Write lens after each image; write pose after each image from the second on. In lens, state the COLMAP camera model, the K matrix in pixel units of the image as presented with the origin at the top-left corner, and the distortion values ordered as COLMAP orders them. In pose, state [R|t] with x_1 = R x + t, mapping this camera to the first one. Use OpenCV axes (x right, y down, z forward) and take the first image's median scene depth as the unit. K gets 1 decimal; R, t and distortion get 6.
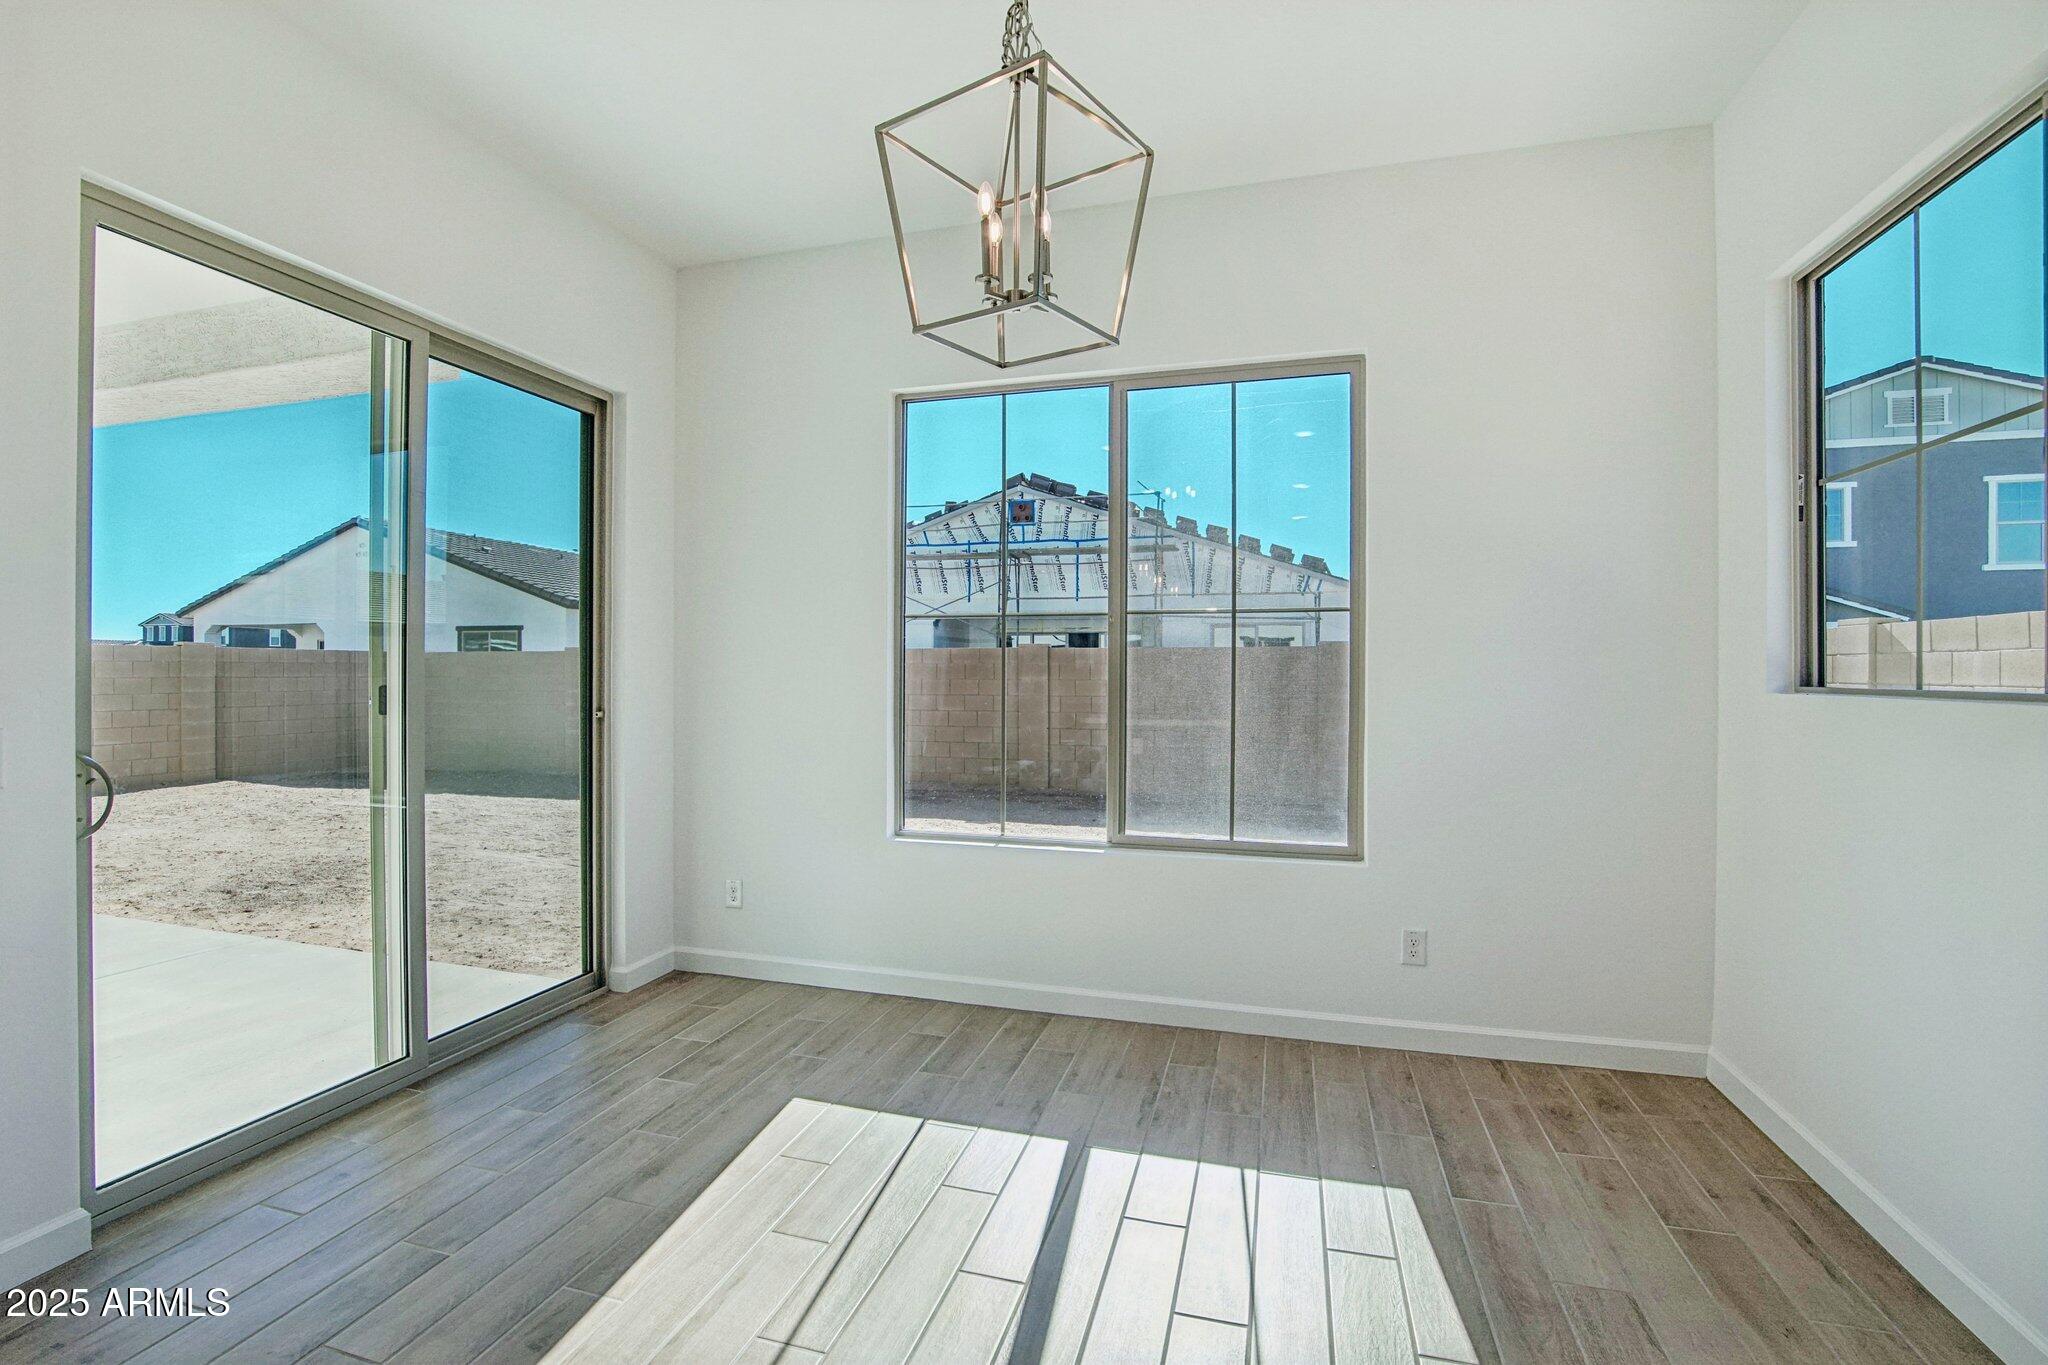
lens RADIAL K [[928.0, 0, 994.6], [0, 928.0, 680.9], [0, 0, 1]] dist [-0.042474, 0.008847]
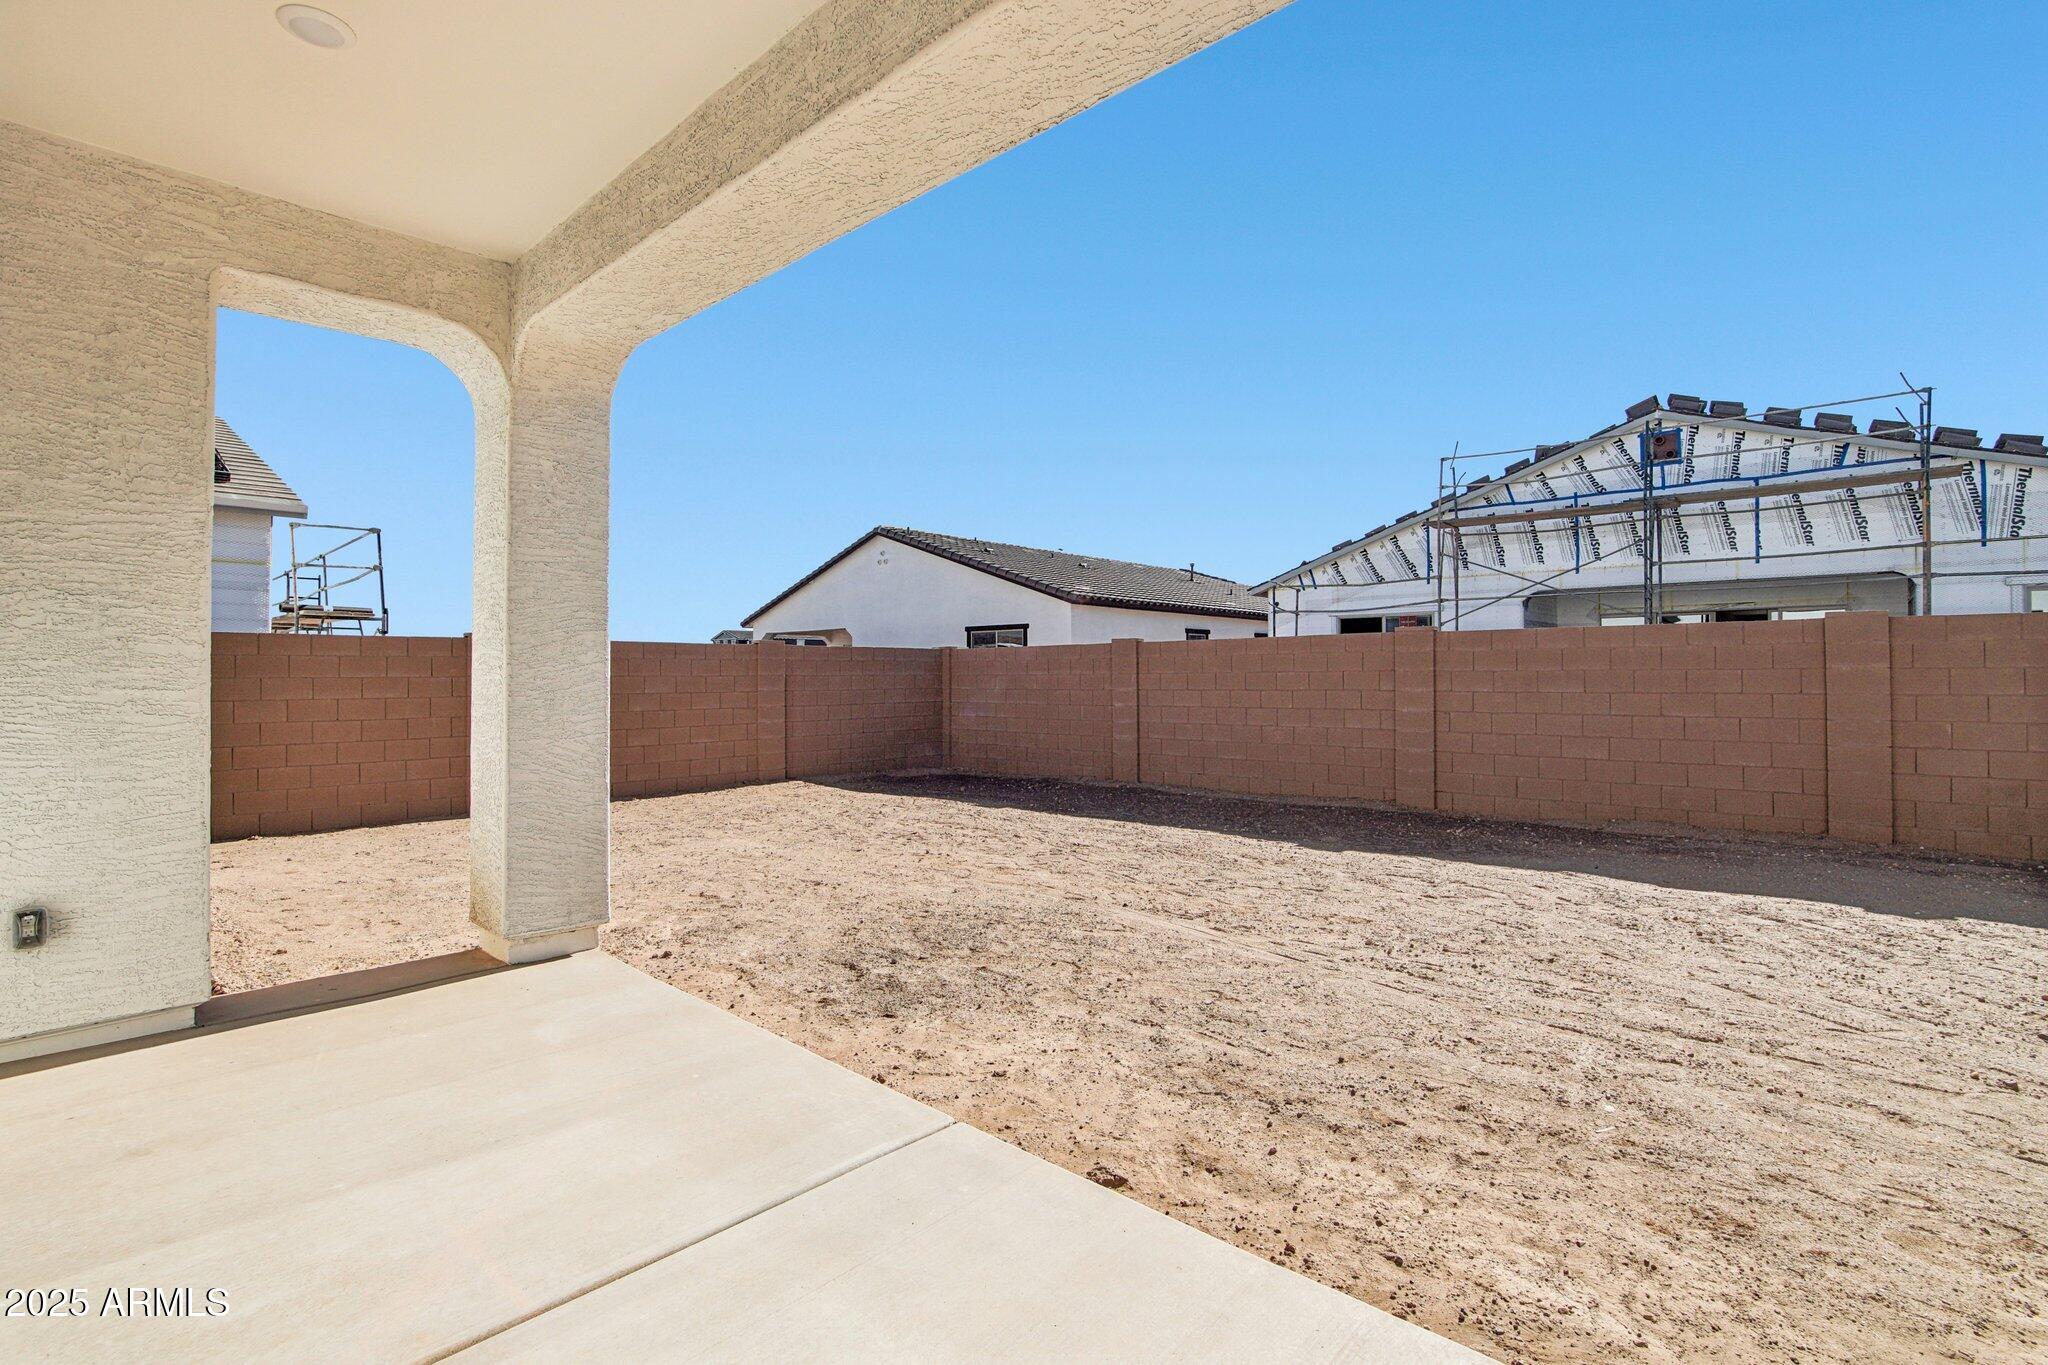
lens RADIAL K [[928.0, 0, 994.6], [0, 928.0, 680.9], [0, 0, 1]] dist [-0.042474, 0.008847]
pose [[0.895354, -0.006413, -0.445310, -0.125703], [0.005816, 0.999979, -0.002708, 0.003129], [0.445318, -0.000166, 0.895372, 0.118309]]
